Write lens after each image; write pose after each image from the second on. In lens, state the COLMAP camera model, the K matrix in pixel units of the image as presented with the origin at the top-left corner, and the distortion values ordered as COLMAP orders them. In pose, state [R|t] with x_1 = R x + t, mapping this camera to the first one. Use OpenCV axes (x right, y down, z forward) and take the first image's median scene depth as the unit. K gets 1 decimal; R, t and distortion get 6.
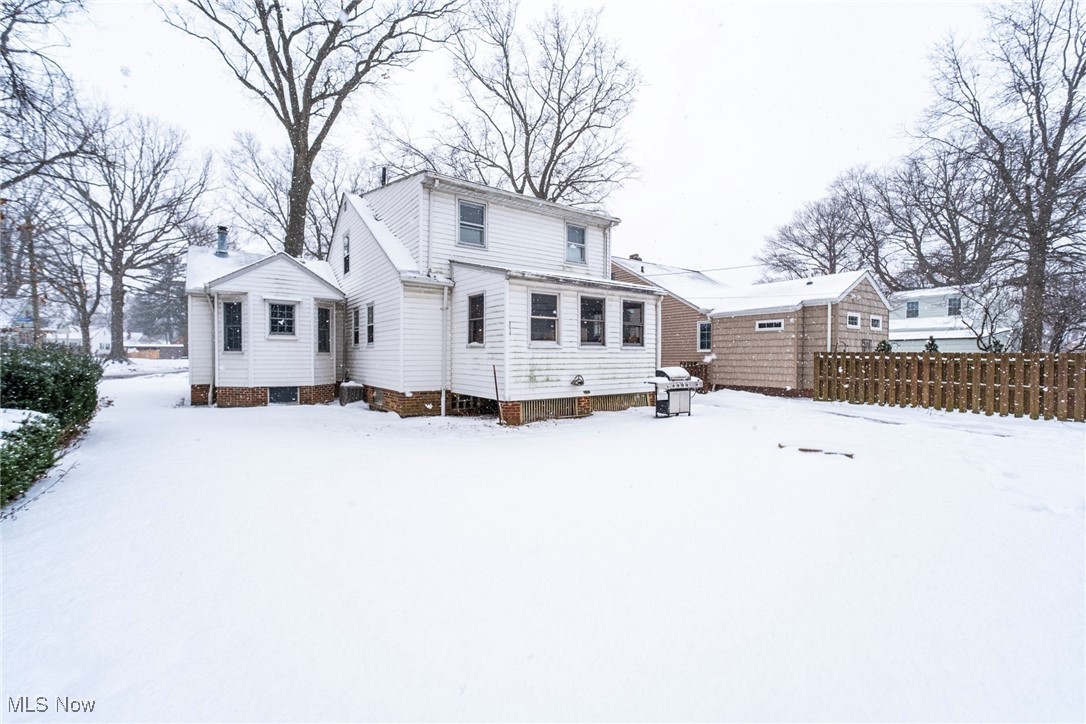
lens RADIAL K [[464.1, 0, 544.2], [0, 464.1, 359.9], [0, 0, 1]] dist [-0.001337, -0.000029]
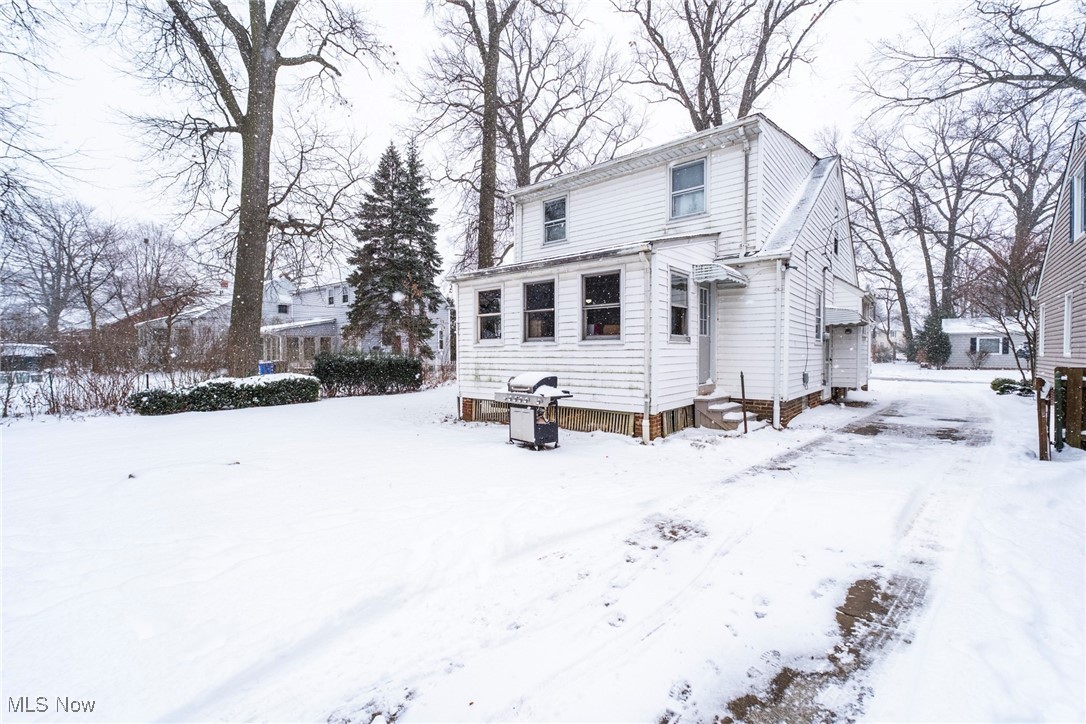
lens RADIAL K [[464.1, 0, 540.6], [0, 464.1, 360.8], [0, 0, 1]] dist [-0.001337, -0.000029]
pose [[0.240508, 0.009833, -0.970597, 0.820705], [-0.008669, 0.999931, 0.007982, -0.004074], [0.970608, 0.006495, 0.240577, 0.755994]]
